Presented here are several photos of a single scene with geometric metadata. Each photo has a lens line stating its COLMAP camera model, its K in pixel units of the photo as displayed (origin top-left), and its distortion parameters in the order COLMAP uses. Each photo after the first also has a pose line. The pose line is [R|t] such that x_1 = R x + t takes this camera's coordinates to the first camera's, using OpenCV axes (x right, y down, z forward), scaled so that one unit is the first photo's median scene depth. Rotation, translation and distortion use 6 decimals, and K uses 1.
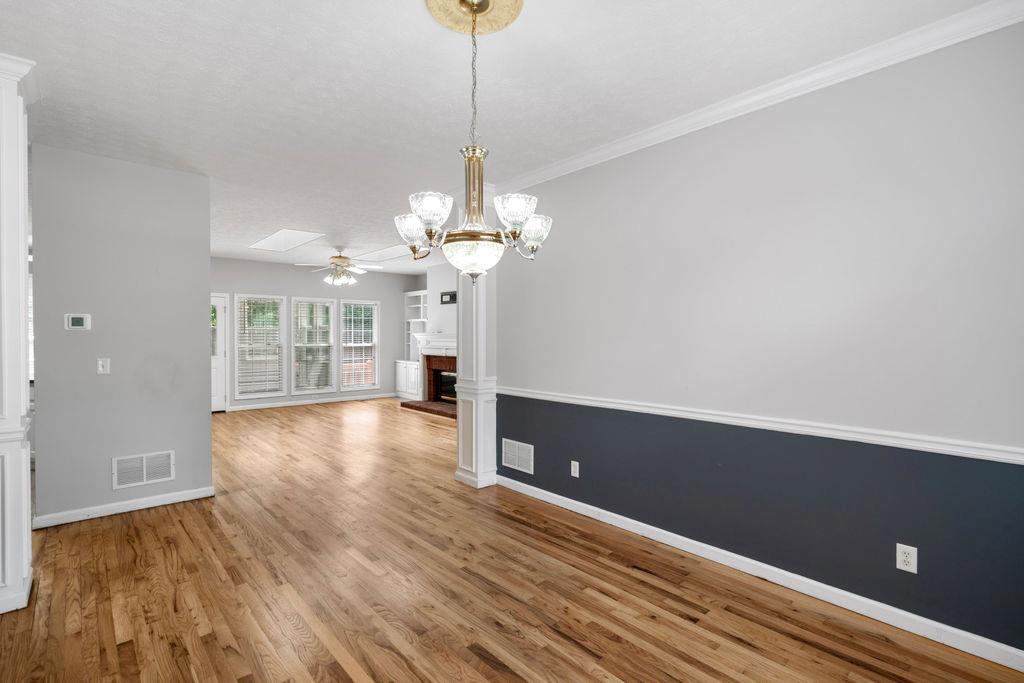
lens RADIAL K [[499.8, 0, 512.8], [0, 499.8, 339.9], [0, 0, 1]] dist [-0.003568, -0.000366]
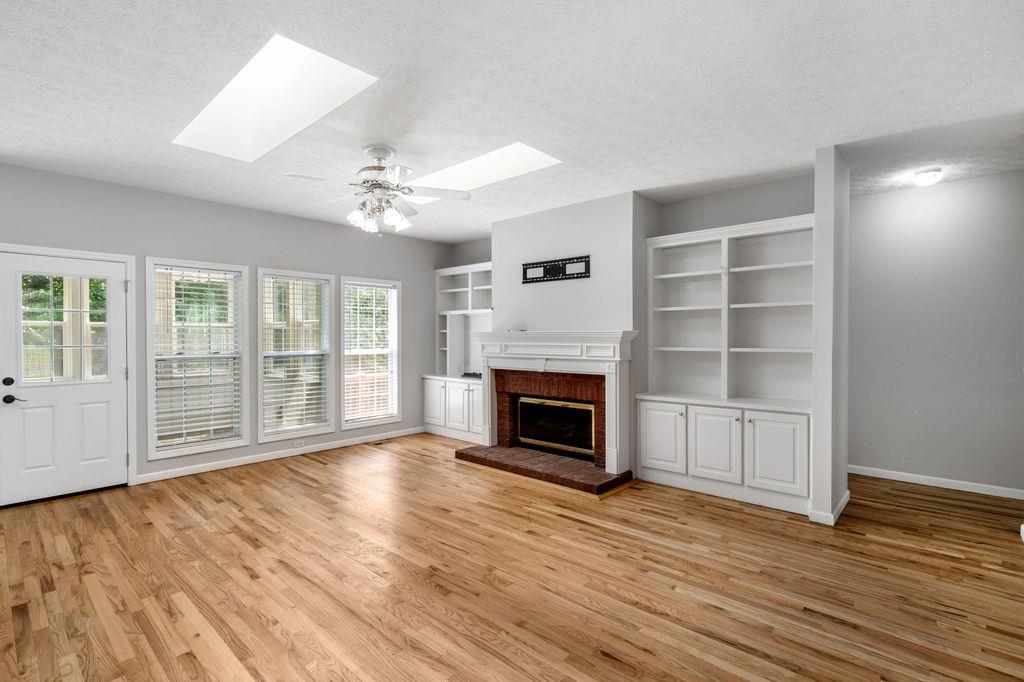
lens RADIAL K [[476.3, 0, 506.4], [0, 476.3, 339.7], [0, 0, 1]] dist [-0.009478, 0.003721]
pose [[0.993419, -0.002785, 0.114507, -0.216303], [0.003210, 0.999989, -0.003526, -0.002659], [-0.114496, 0.003870, 0.993416, 0.417480]]
